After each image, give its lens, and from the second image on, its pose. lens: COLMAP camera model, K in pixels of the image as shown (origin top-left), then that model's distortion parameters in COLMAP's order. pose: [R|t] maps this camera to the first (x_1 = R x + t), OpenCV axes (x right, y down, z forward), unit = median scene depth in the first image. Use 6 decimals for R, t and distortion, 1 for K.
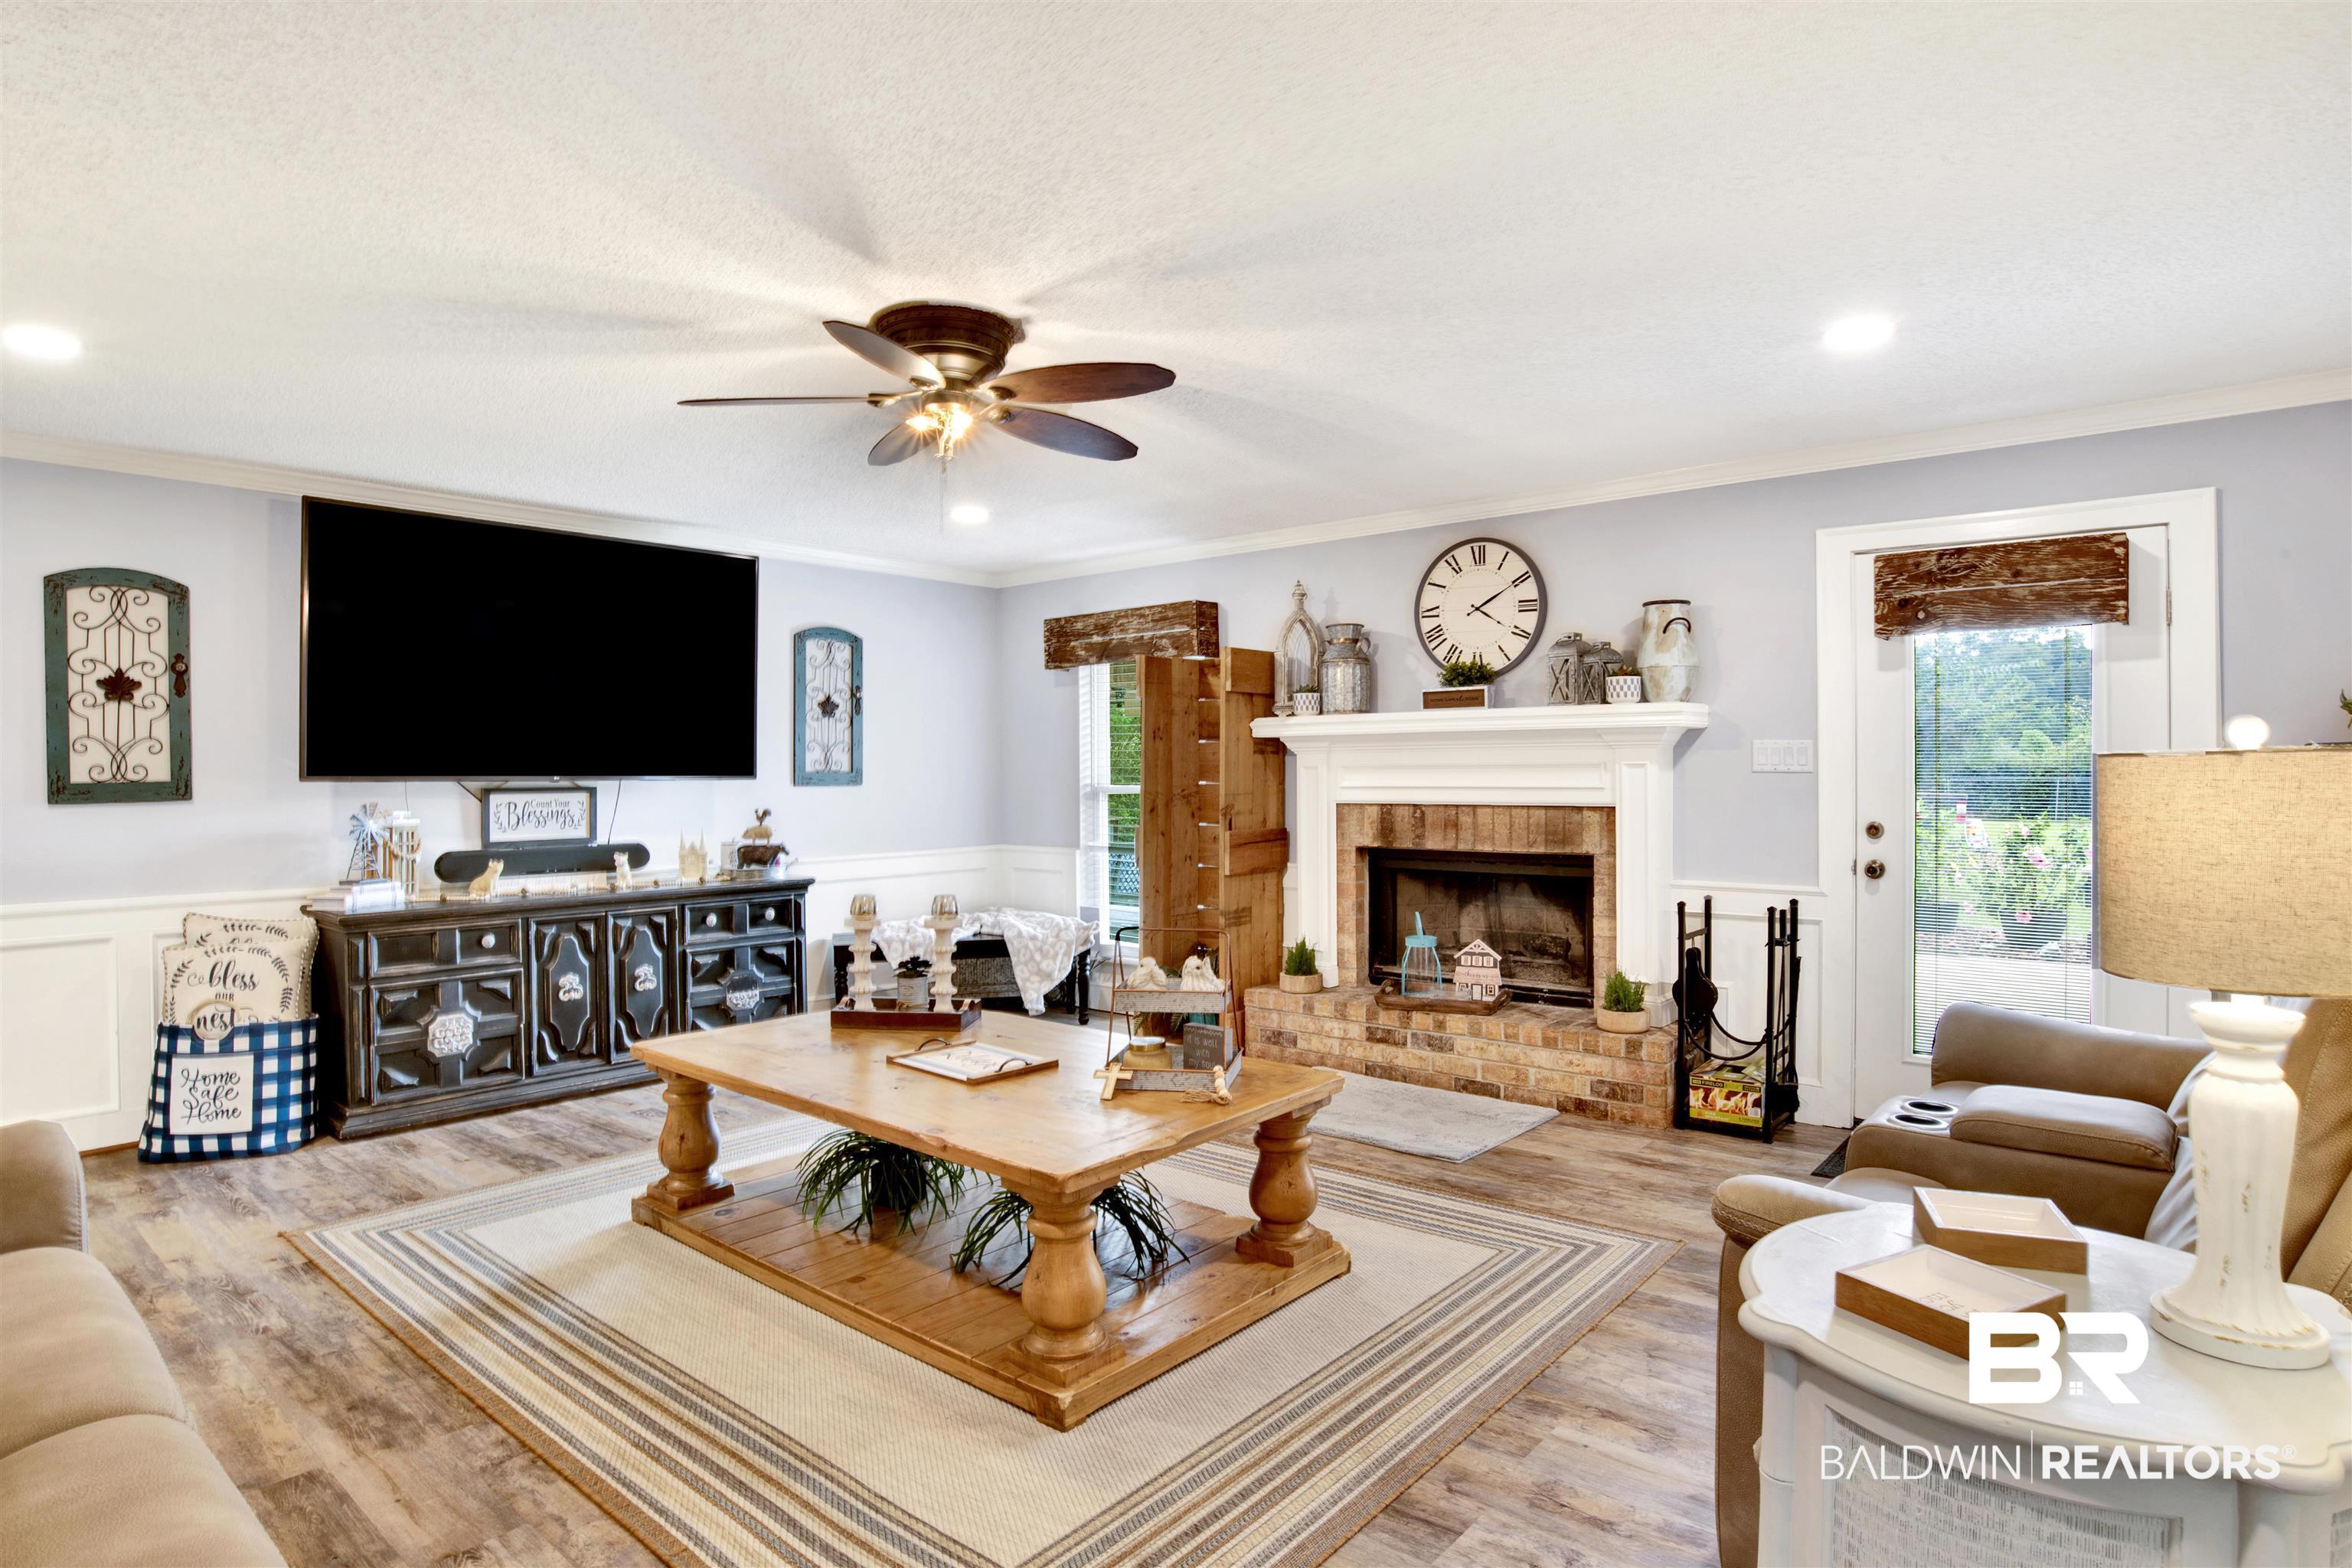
lens RADIAL K [[1266.1, 0, 1236.7], [0, 1266.1, 771.4], [0, 0, 1]] dist [-0.063148, 0.017588]
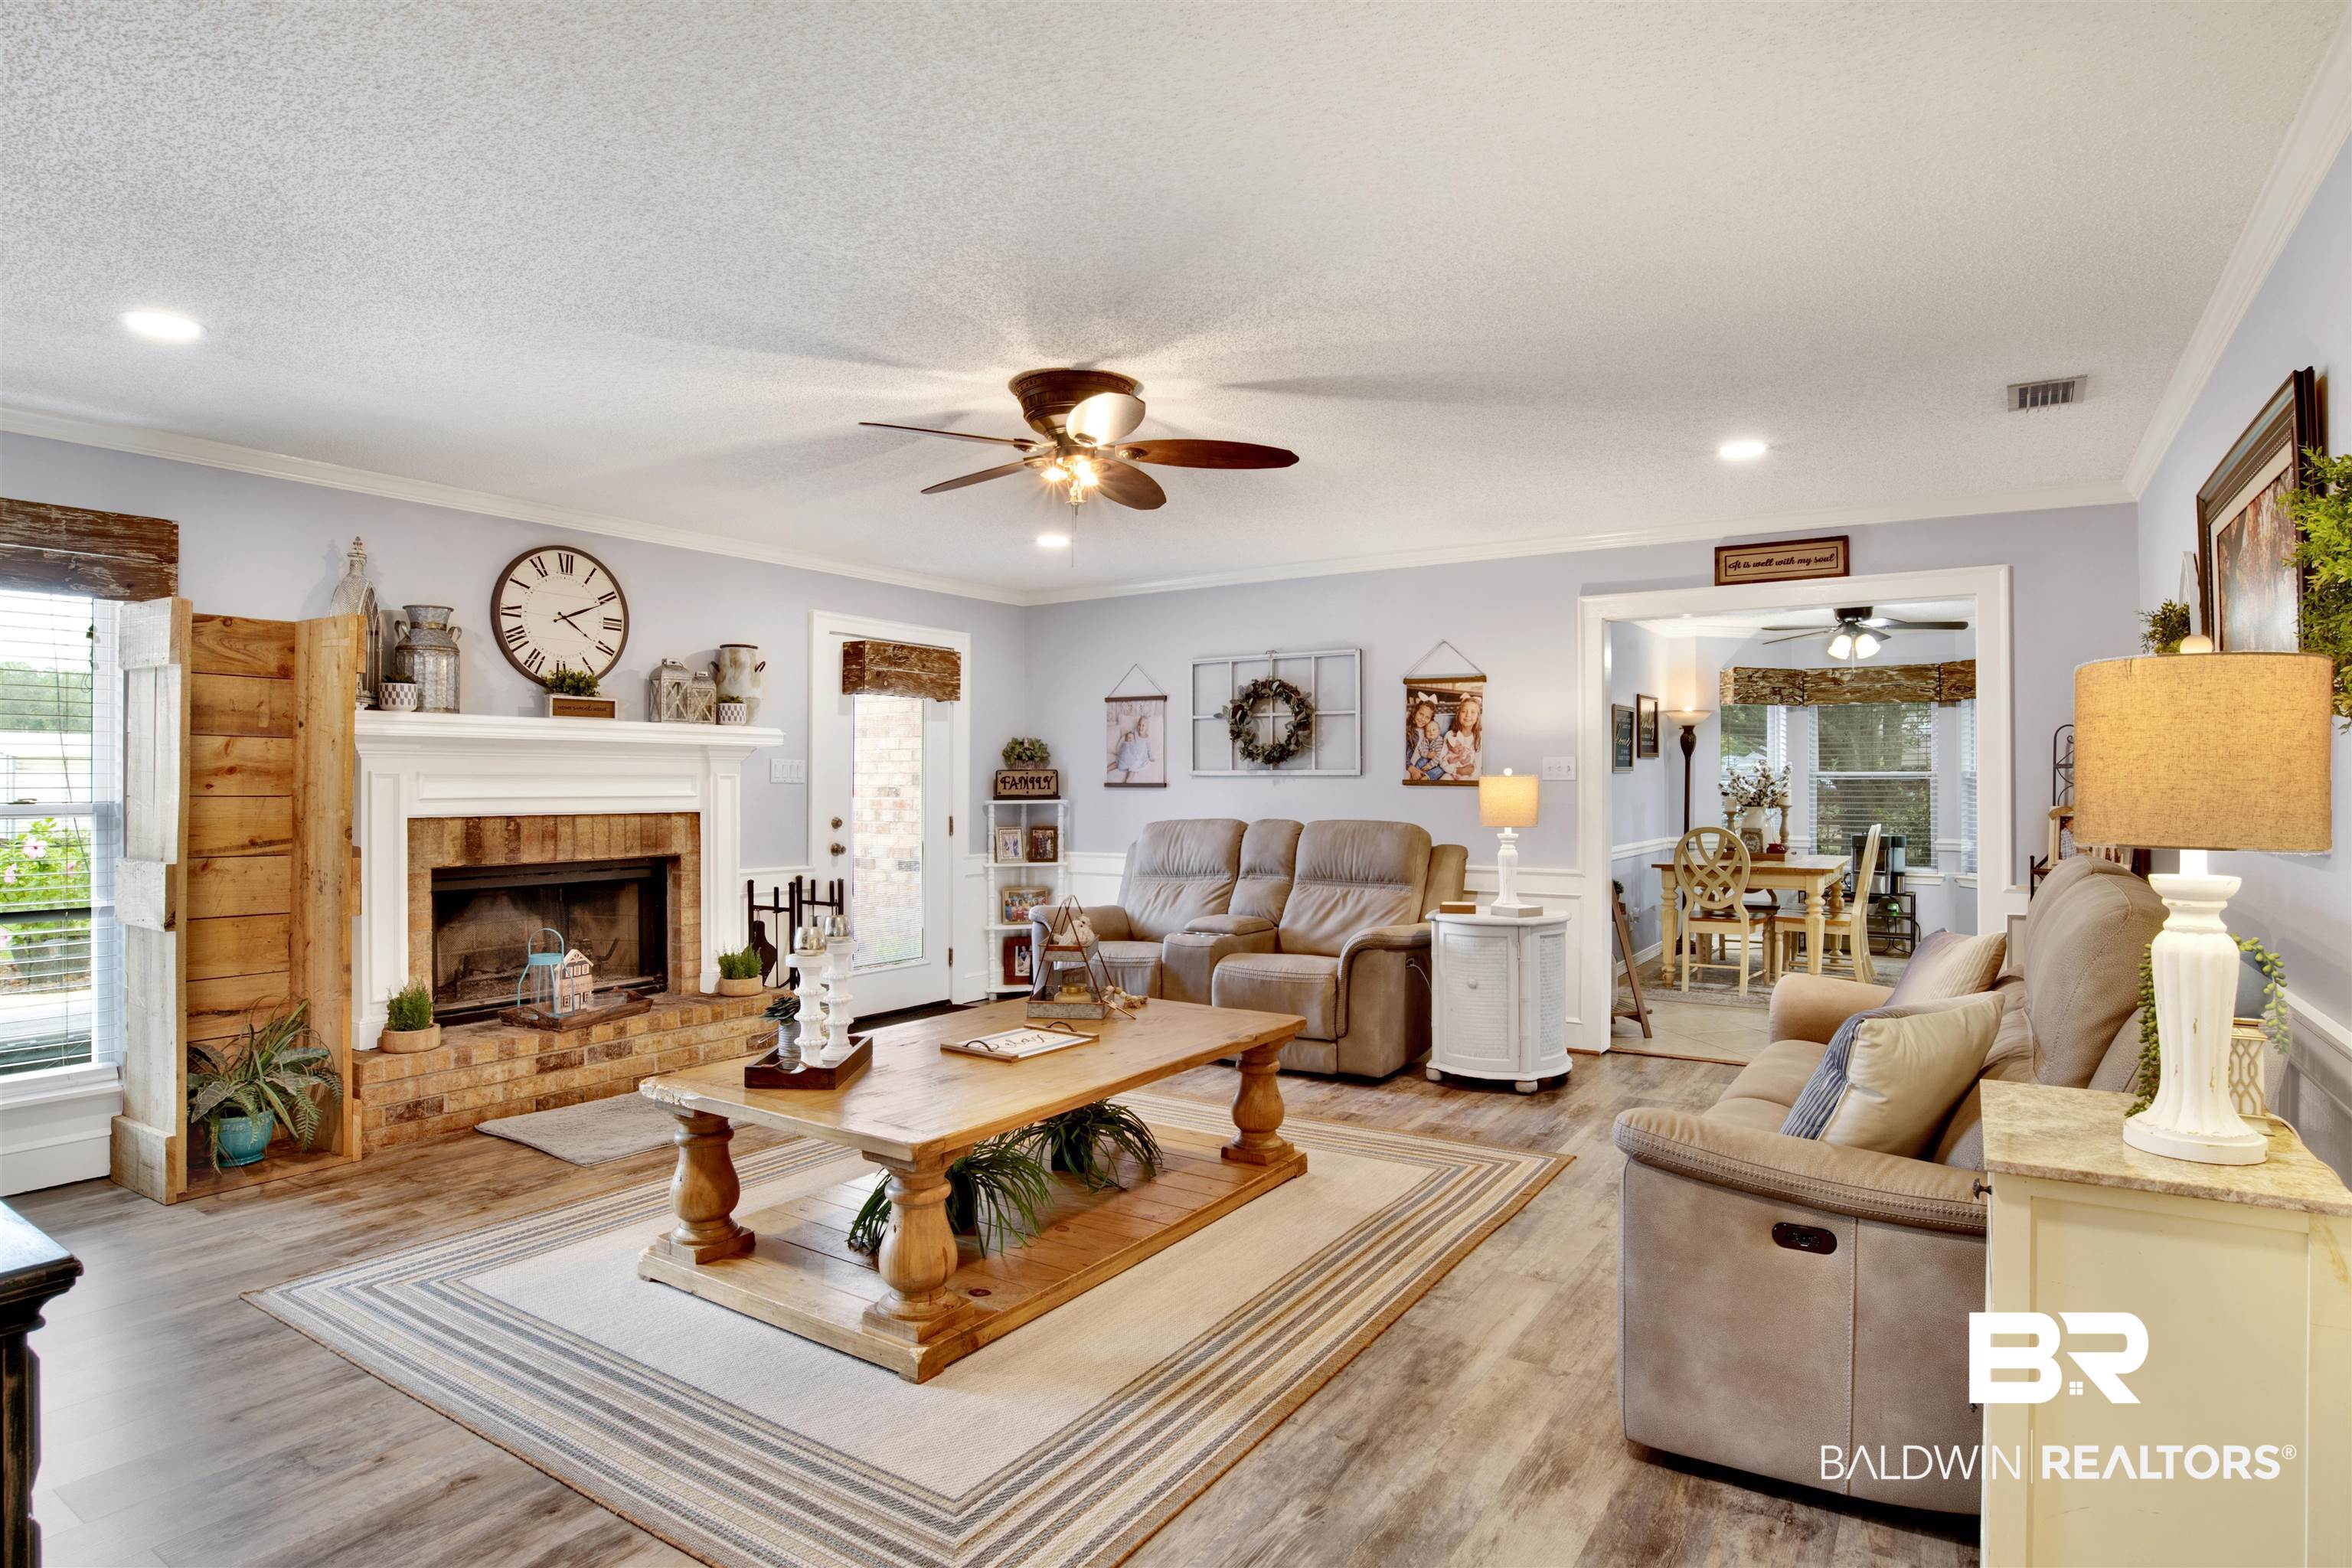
lens RADIAL K [[1266.1, 0, 1182.7], [0, 1266.1, 786.5], [0, 0, 1]] dist [-0.063148, 0.017588]
pose [[-0.113230, 0.000965, 0.993568, -0.865132], [-0.002474, 0.999996, -0.001253, 0.004234], [-0.993566, -0.002600, -0.113228, 0.647412]]
